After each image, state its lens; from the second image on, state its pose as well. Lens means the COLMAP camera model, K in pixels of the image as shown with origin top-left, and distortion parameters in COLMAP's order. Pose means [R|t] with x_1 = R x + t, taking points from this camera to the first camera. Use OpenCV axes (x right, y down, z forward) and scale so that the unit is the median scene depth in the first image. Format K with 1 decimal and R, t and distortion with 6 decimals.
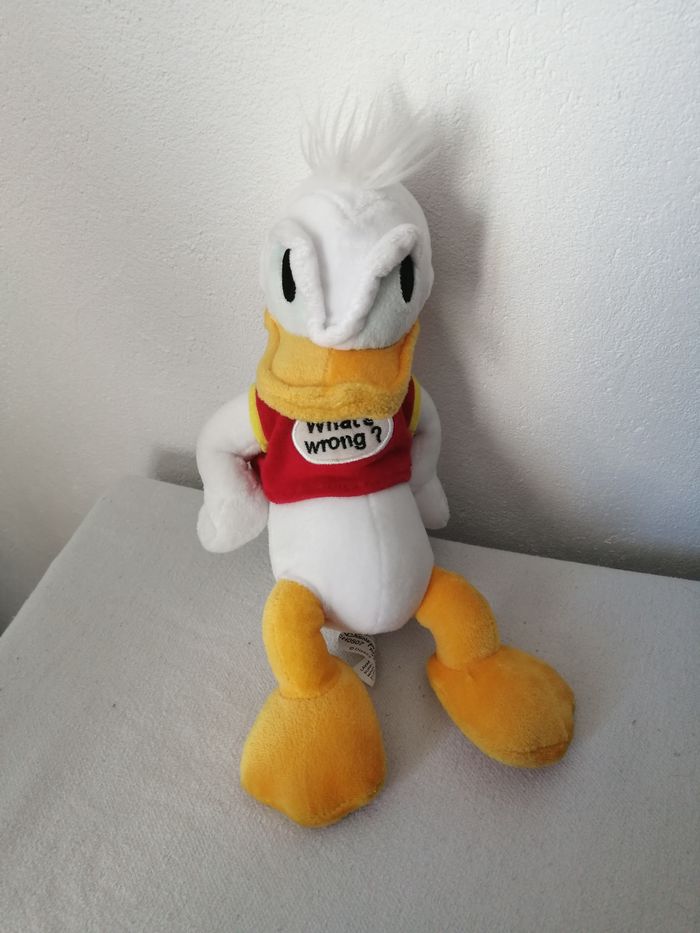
lens RADIAL K [[722.8, 0, 350.0], [0, 722.8, 466.5], [0, 0, 1]] dist [-0.040249, 0.043361]
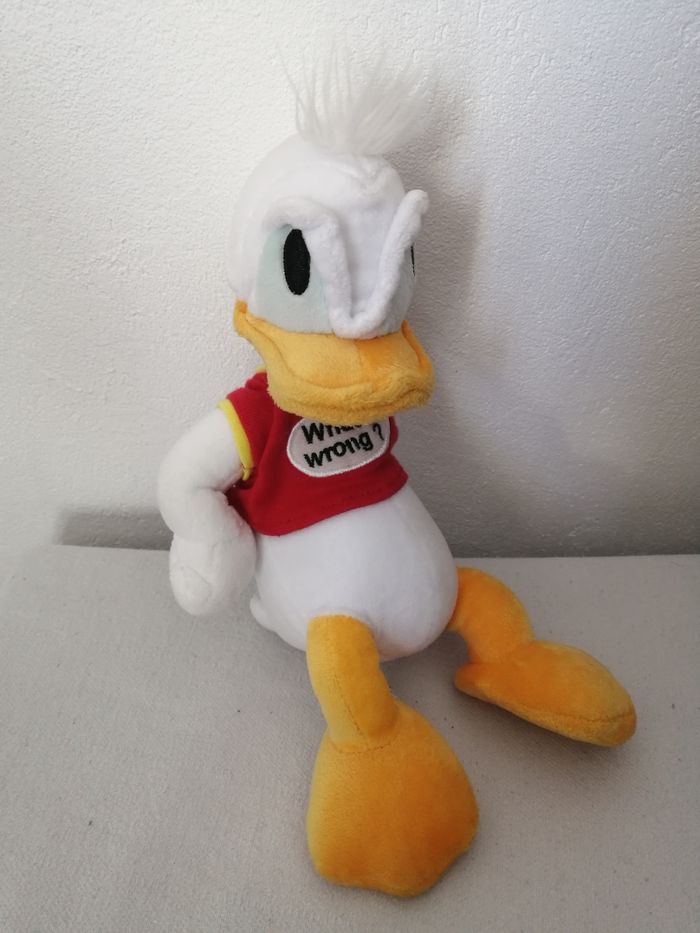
lens RADIAL K [[722.8, 0, 350.0], [0, 722.8, 466.5], [0, 0, 1]] dist [-0.040249, 0.043361]
pose [[0.964134, -0.130250, 0.231259, -0.204639], [0.148480, 0.986895, -0.063183, 0.041850], [-0.219999, 0.095254, 0.970838, 0.147632]]
